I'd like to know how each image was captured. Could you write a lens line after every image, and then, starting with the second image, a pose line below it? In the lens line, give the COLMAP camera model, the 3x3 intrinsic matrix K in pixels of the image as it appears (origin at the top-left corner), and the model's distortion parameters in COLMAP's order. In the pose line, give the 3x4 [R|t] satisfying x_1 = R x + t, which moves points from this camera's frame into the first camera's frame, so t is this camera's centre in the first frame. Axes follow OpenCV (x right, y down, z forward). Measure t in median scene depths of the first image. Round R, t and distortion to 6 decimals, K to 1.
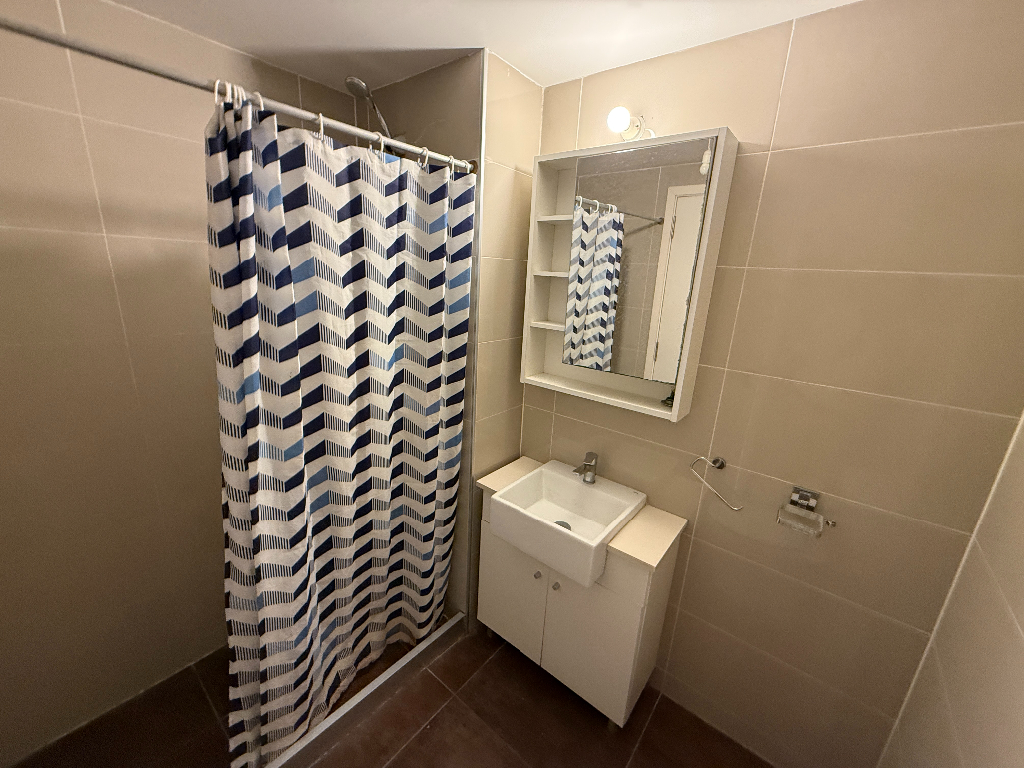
lens RADIAL K [[410.3, 0, 511.3], [0, 410.3, 383.5], [0, 0, 1]] dist [0.009868, 0.001137]
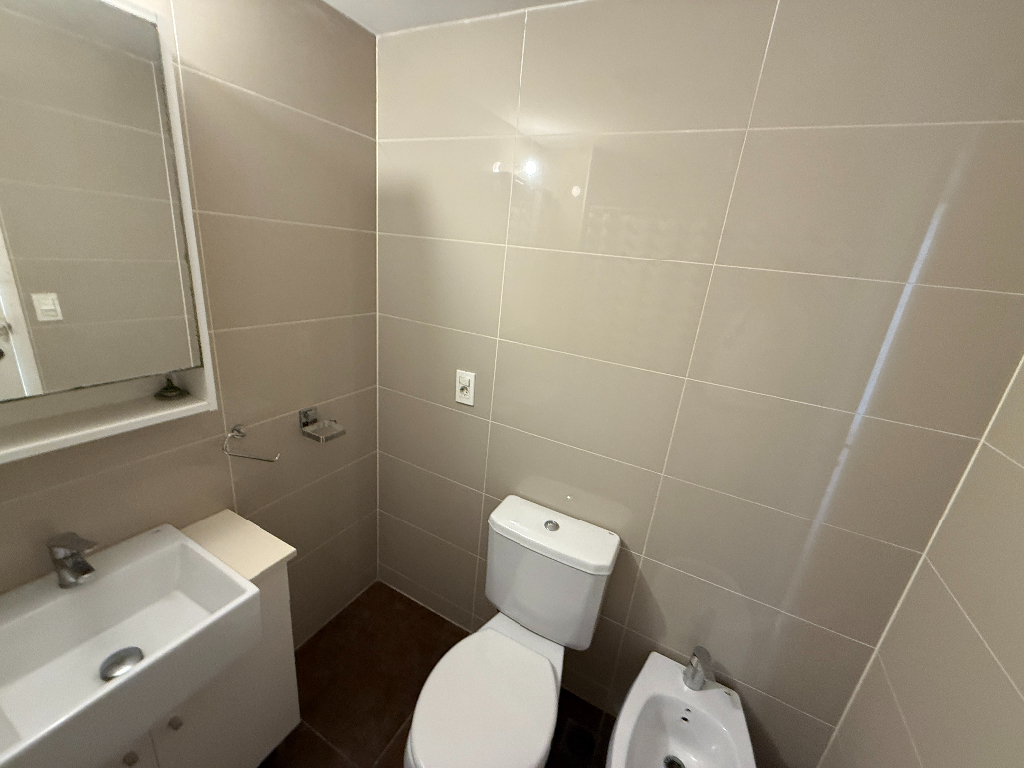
lens RADIAL K [[410.3, 0, 510.1], [0, 410.3, 383.9], [0, 0, 1]] dist [0.009868, 0.001137]
pose [[-0.189744, -0.366237, 0.910971, -0.450265], [0.160918, 0.903680, 0.396823, -0.185569], [-0.968557, 0.221887, -0.112534, 0.502002]]
